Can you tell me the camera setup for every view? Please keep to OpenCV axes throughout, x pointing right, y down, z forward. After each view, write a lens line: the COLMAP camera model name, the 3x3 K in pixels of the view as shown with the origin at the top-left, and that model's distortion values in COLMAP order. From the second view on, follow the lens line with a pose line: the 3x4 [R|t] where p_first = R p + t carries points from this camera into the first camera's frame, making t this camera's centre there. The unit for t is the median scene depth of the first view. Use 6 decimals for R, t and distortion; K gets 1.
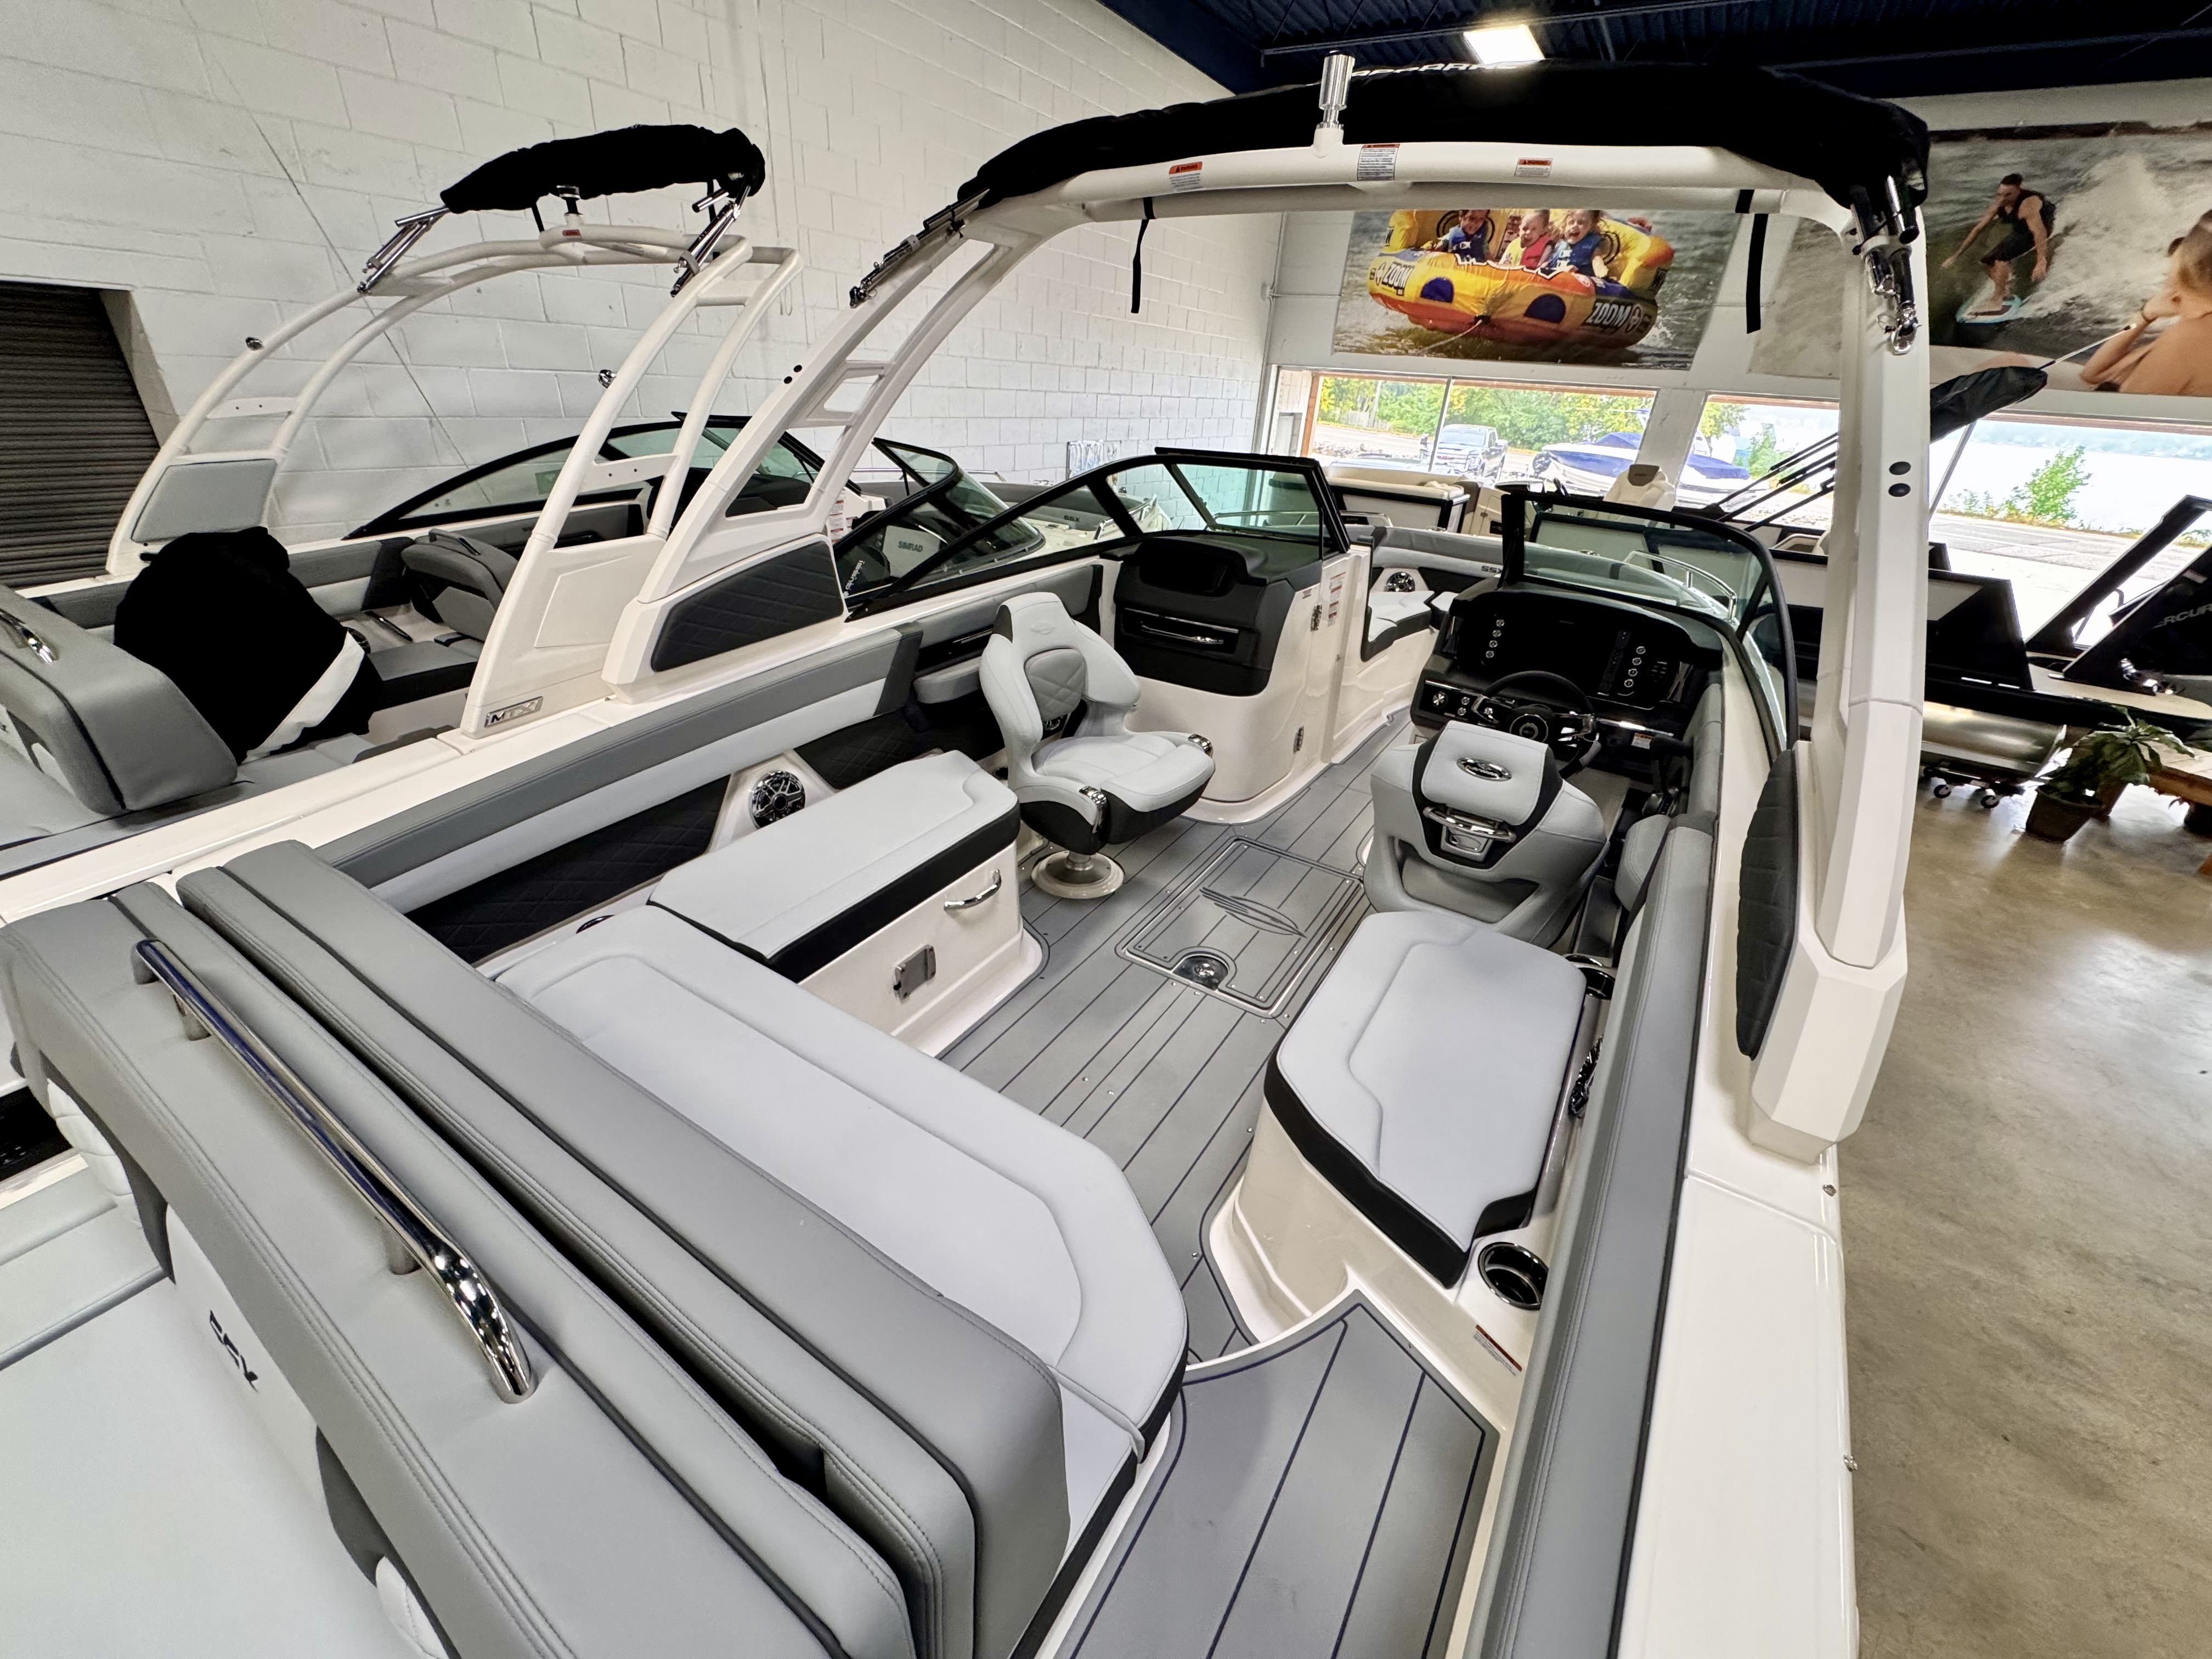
lens RADIAL K [[881.1, 0, 1102.9], [0, 881.1, 830.4], [0, 0, 1]] dist [-0.003300, 0.000394]
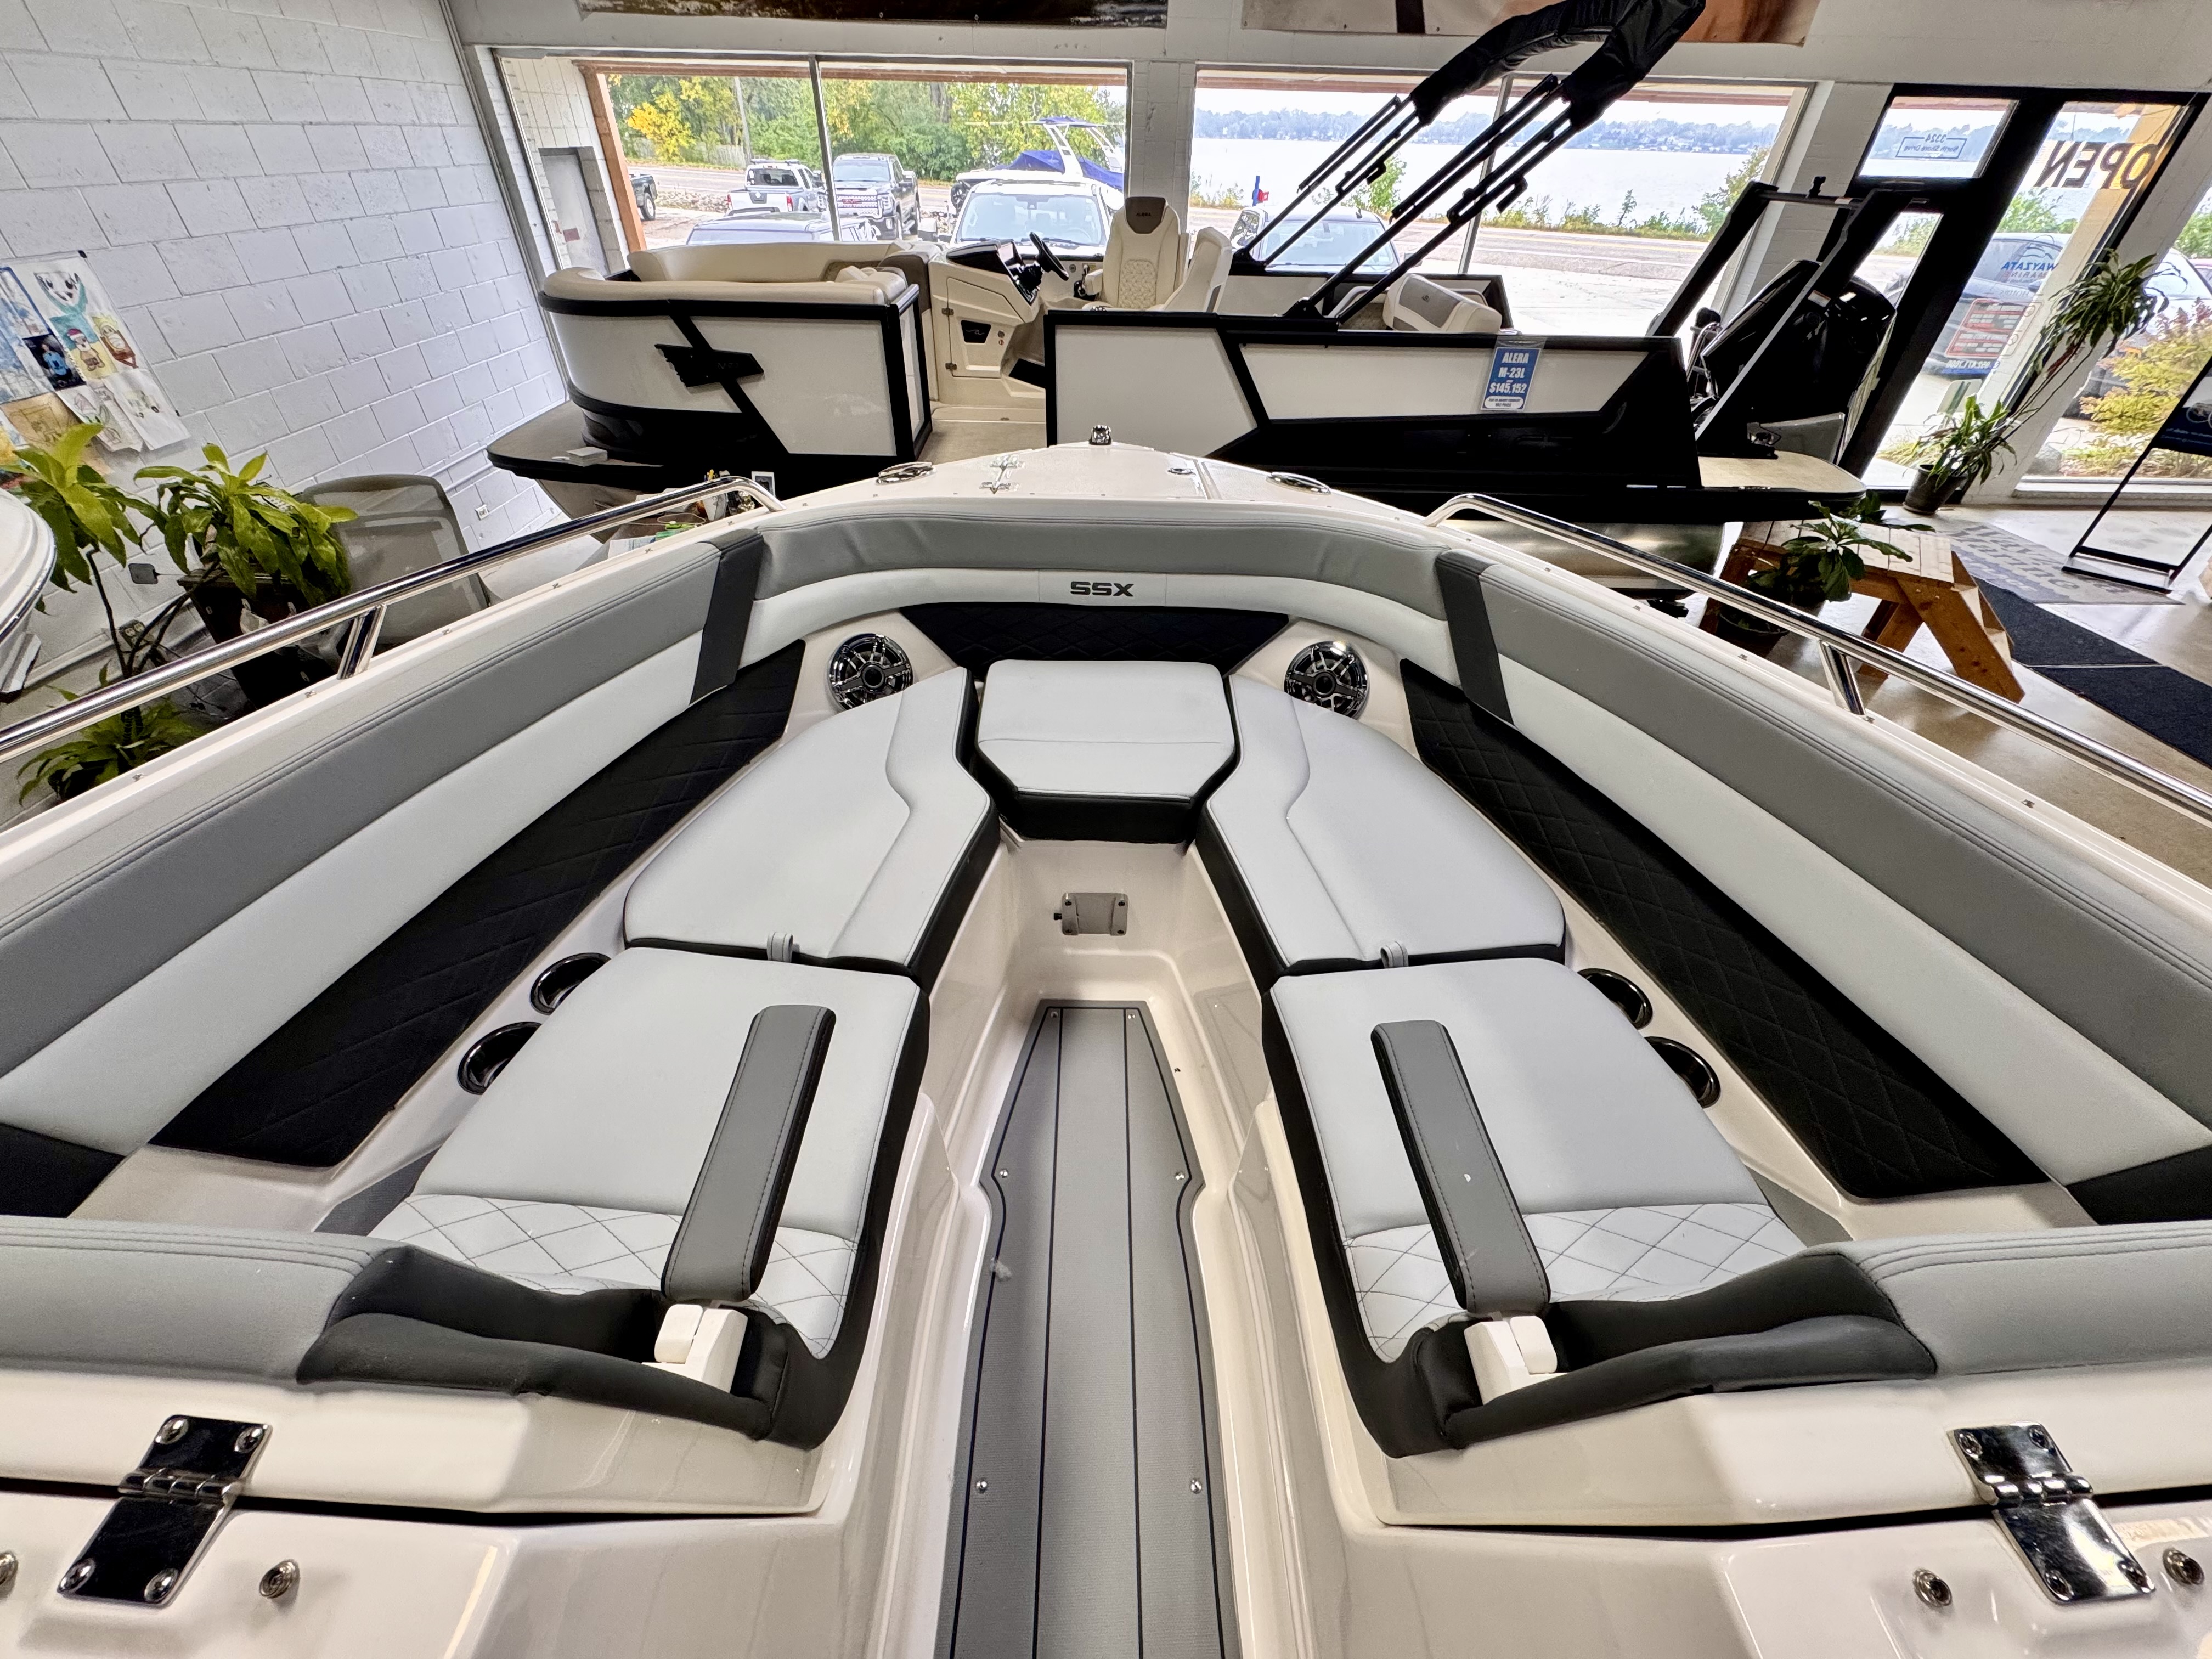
lens RADIAL K [[881.1, 0, 1103.2], [0, 881.1, 828.6], [0, 0, 1]] dist [-0.003300, 0.000394]
pose [[0.837219, -0.375257, 0.397802, 0.154892], [0.280702, 0.919164, 0.276303, -0.177421], [-0.469330, -0.119663, 0.874877, 0.394714]]
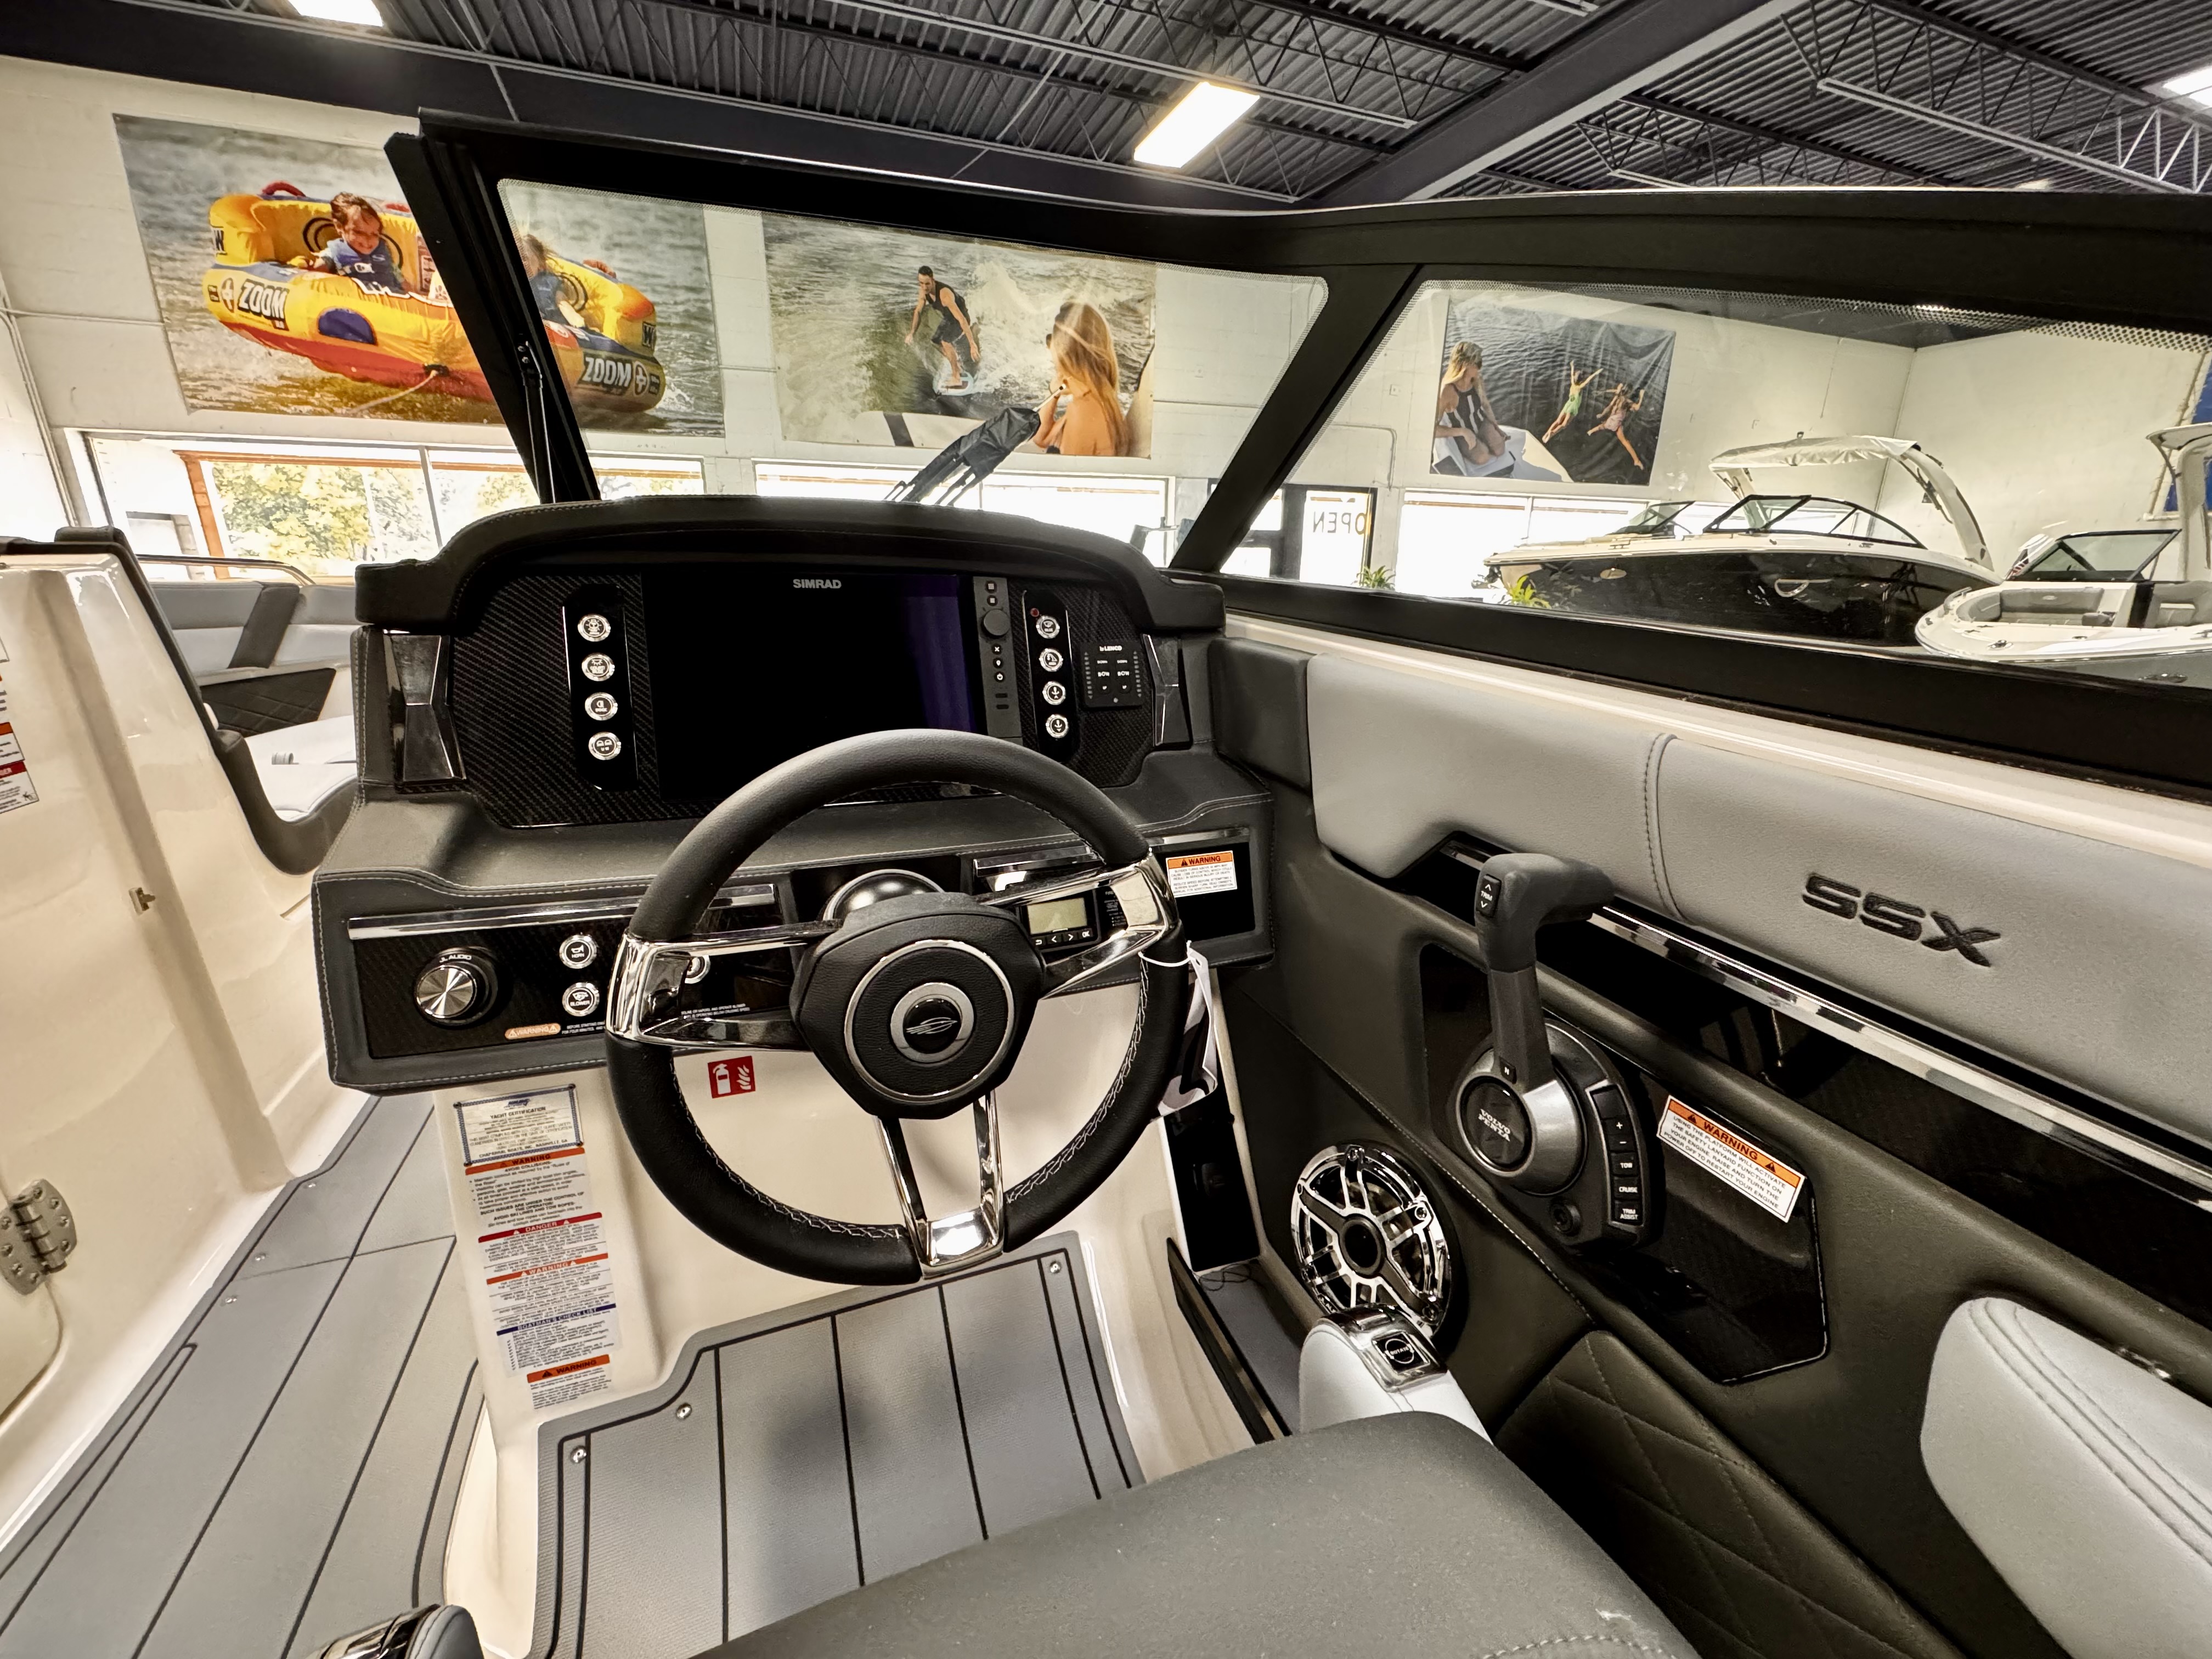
lens RADIAL K [[881.1, 0, 1103.6], [0, 881.1, 828.4], [0, 0, 1]] dist [-0.003300, 0.000394]
pose [[0.594826, -0.289583, 0.749883, 0.111695], [0.394041, 0.918133, 0.041993, -0.044722], [-0.700653, 0.270506, 0.660237, 0.251169]]
